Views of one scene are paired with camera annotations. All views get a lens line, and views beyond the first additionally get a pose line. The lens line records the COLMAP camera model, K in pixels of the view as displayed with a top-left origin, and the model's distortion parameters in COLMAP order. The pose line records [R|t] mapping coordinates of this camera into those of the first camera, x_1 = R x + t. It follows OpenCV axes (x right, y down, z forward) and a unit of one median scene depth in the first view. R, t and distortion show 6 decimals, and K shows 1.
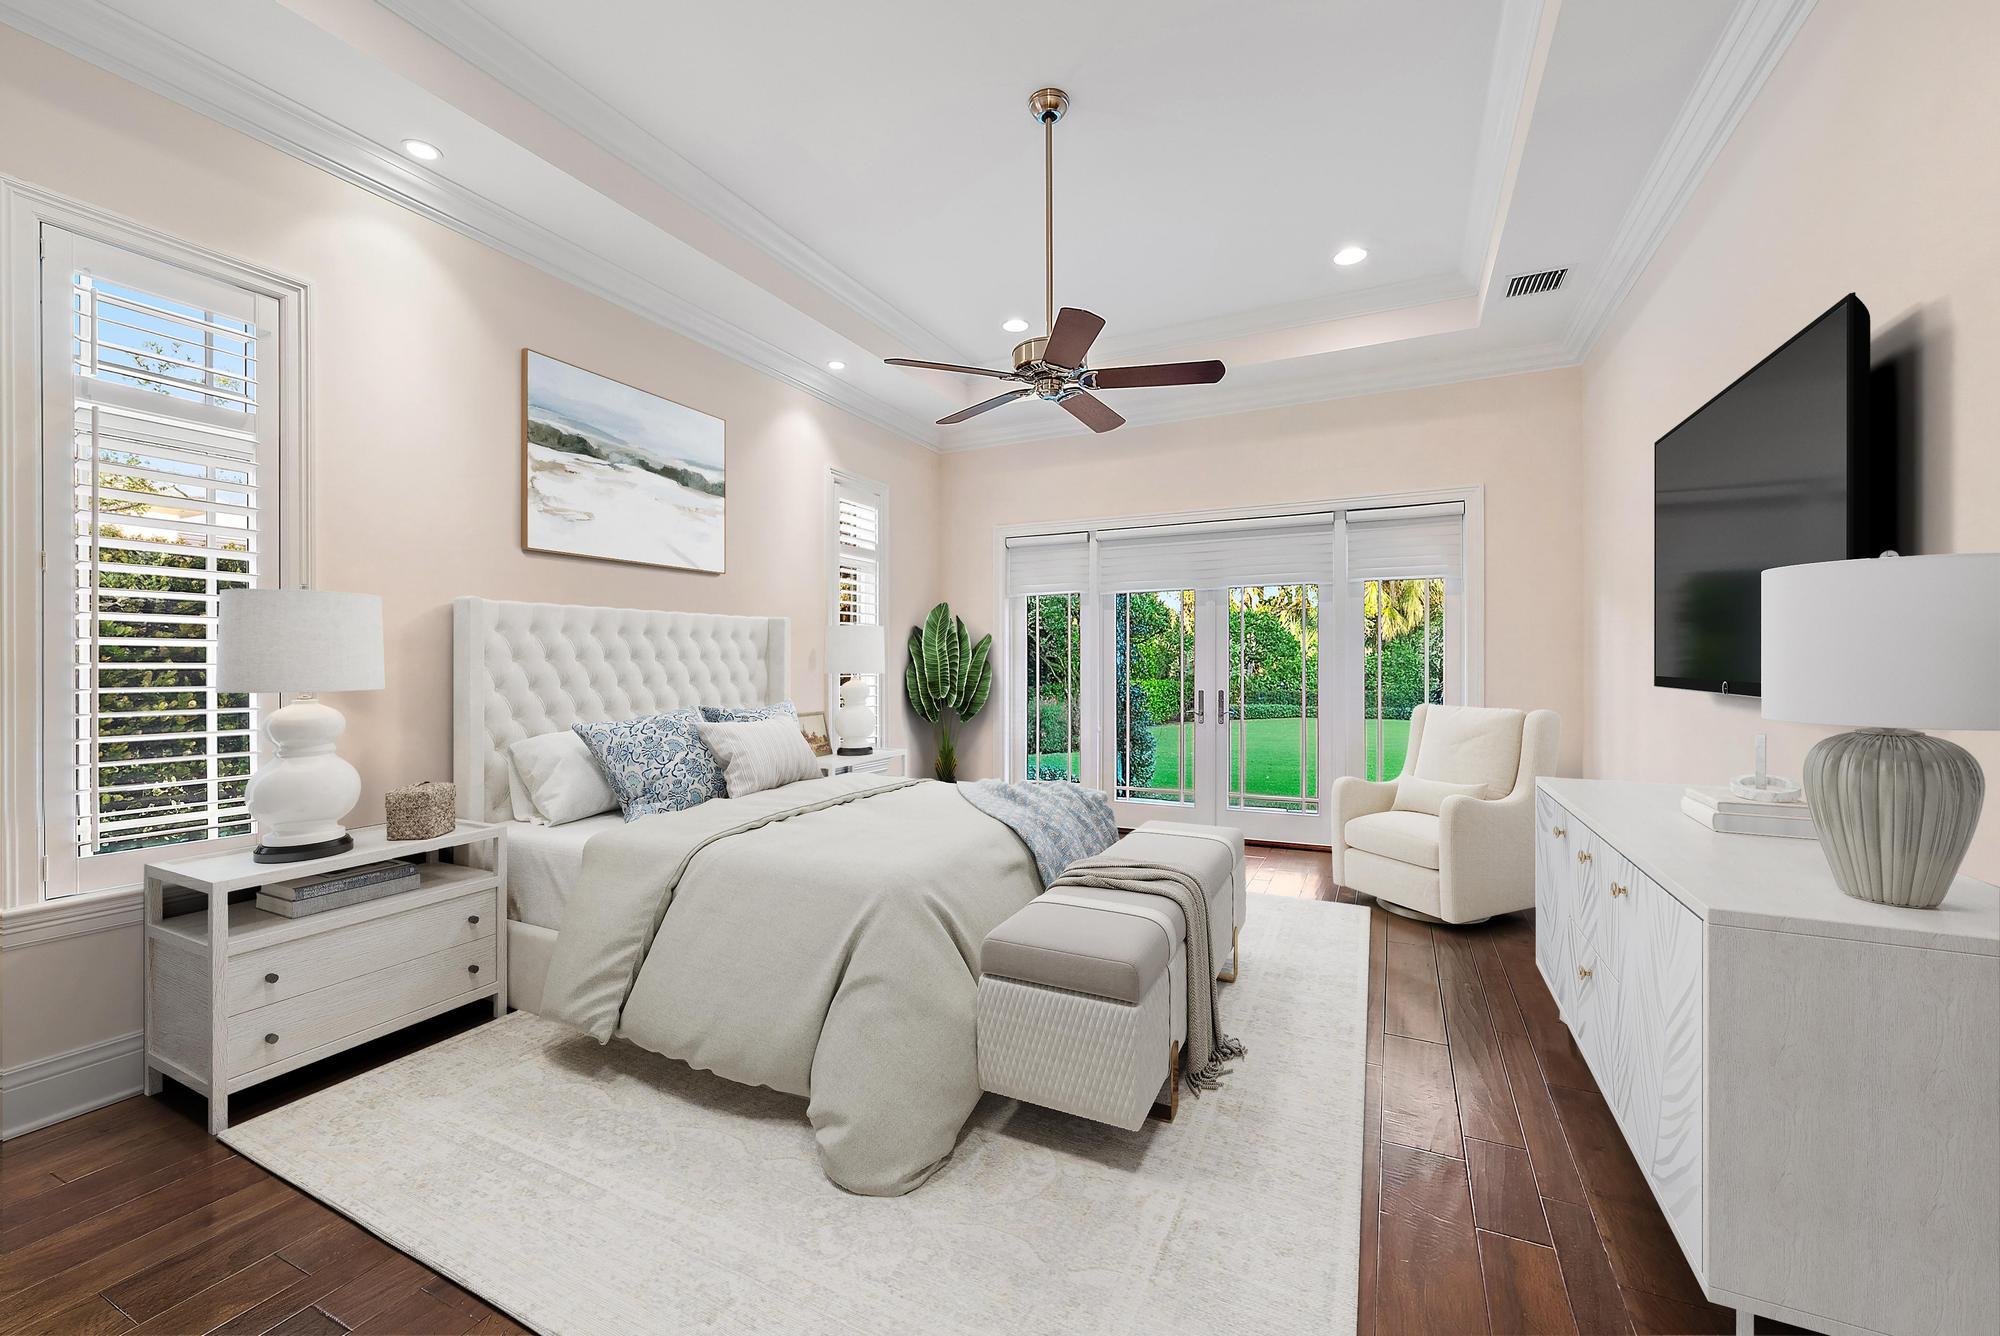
lens RADIAL K [[777.7, 0, 1000.0], [0, 777.7, 668.0], [0, 0, 1]] dist [-0.000454, 0.000105]
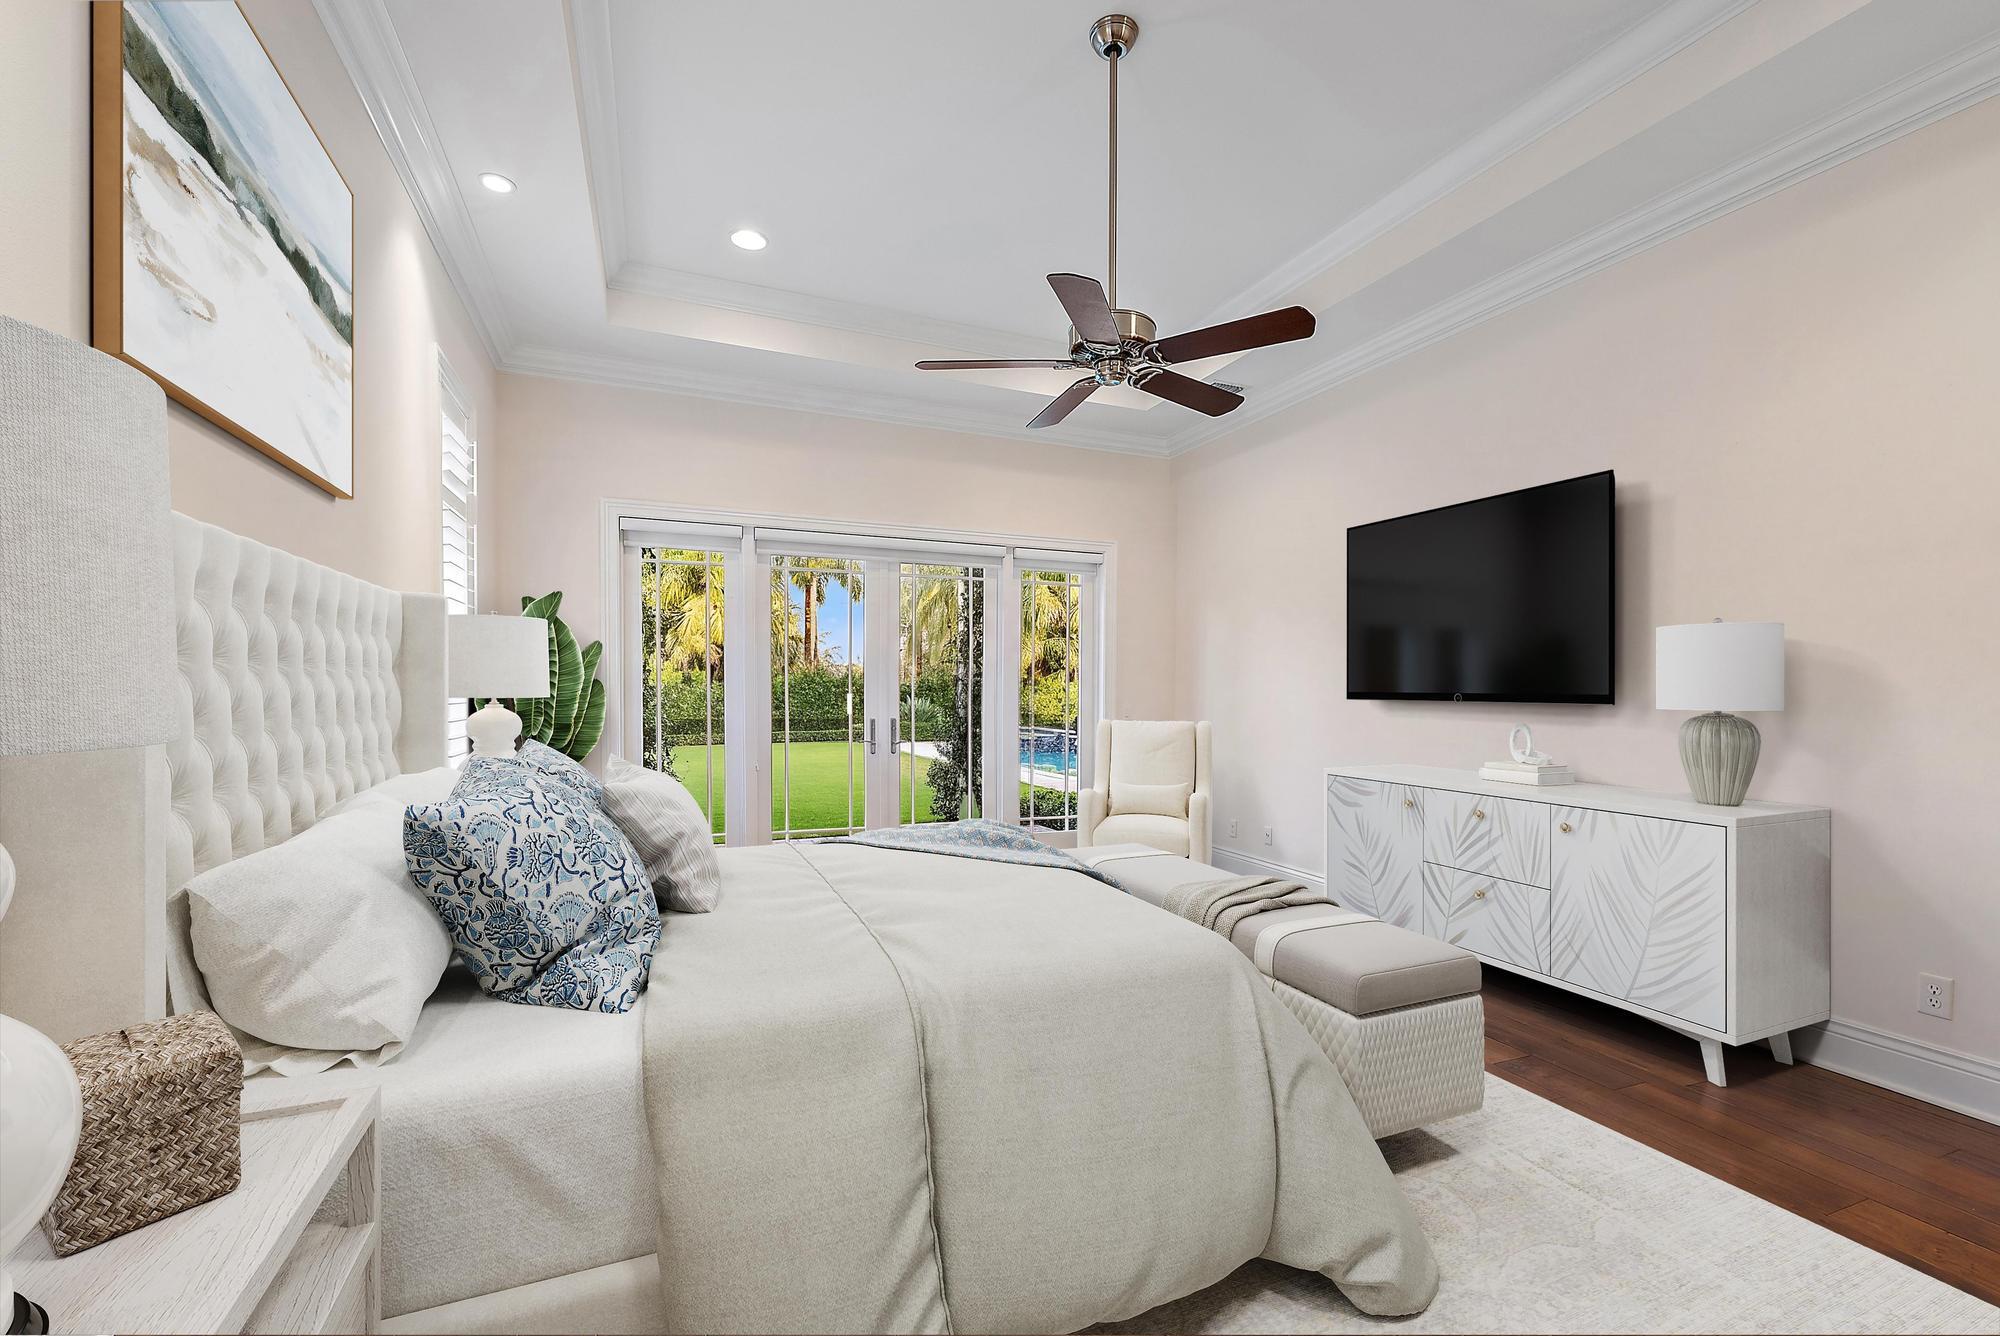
lens RADIAL K [[833.7, 0, 1003.3], [0, 833.7, 689.7], [0, 0, 1]] dist [-0.000795, 0.000359]
pose [[0.646895, 0.001005, 0.762578, -0.687712], [0.002536, 0.999991, -0.003469, 0.009399], [-0.762575, 0.004178, 0.646887, 0.456586]]
